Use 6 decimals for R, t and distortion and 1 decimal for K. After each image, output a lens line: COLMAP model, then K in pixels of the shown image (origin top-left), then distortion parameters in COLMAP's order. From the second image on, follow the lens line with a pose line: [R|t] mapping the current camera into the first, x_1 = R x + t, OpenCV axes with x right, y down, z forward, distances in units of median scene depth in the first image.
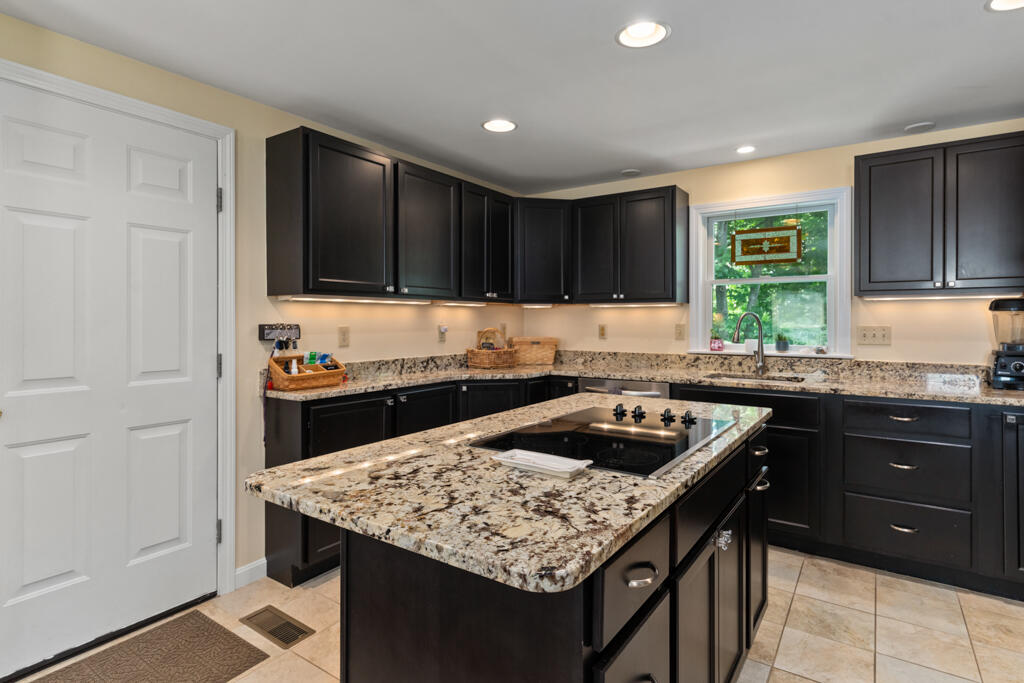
lens RADIAL K [[533.5, 0, 515.6], [0, 533.5, 322.3], [0, 0, 1]] dist [0.003487, 0.000438]
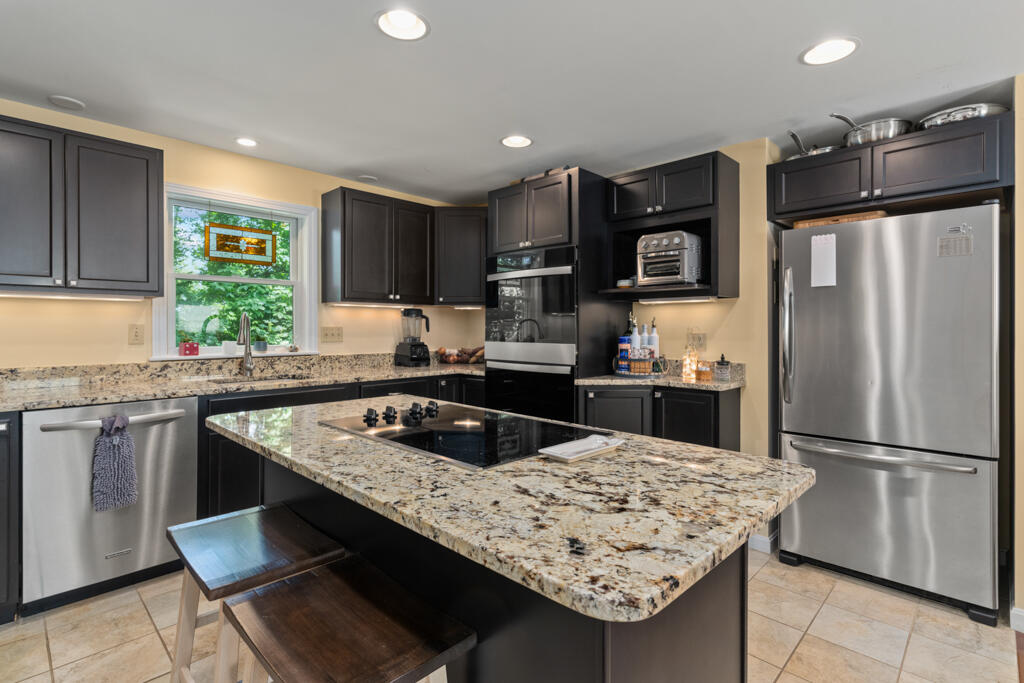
lens RADIAL K [[497.8, 0, 514.6], [0, 497.8, 327.0], [0, 0, 1]] dist [0.001142, 0.001063]
pose [[0.167056, 0.001166, 0.985947, -0.402105], [0.000538, 0.999999, -0.001273, 0.009859], [-0.985947, 0.000743, 0.167055, 0.412111]]
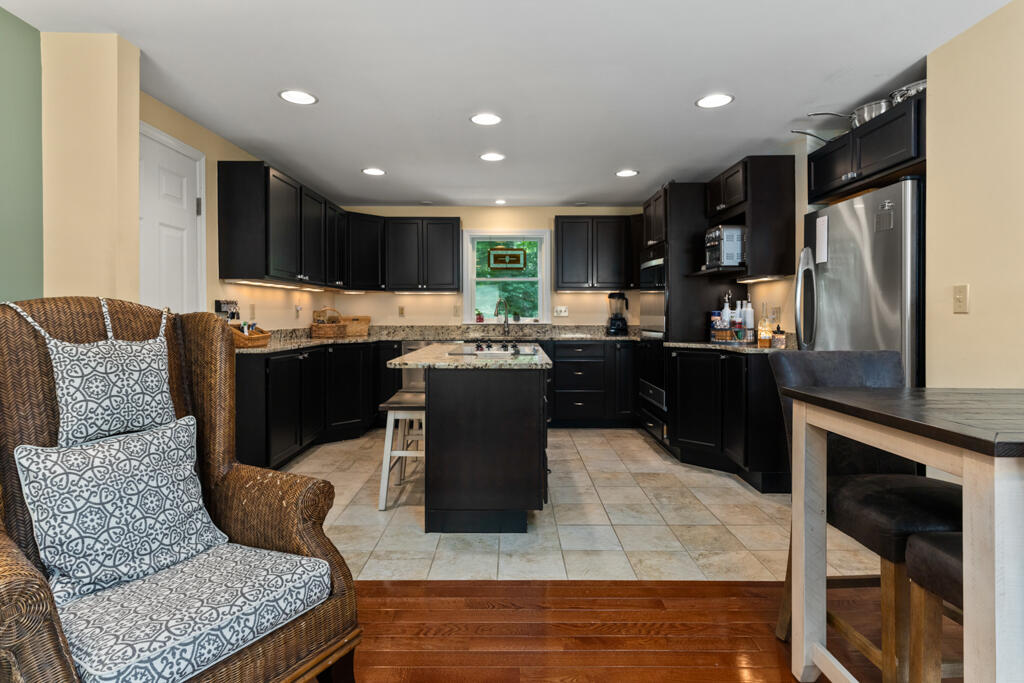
lens RADIAL K [[533.5, 0, 515.6], [0, 533.5, 322.3], [0, 0, 1]] dist [0.003487, 0.000438]
pose [[0.820903, -0.010977, 0.570963, -0.541736], [0.003174, 0.999888, 0.014659, 0.036220], [-0.571059, -0.010222, 0.820845, -0.454453]]
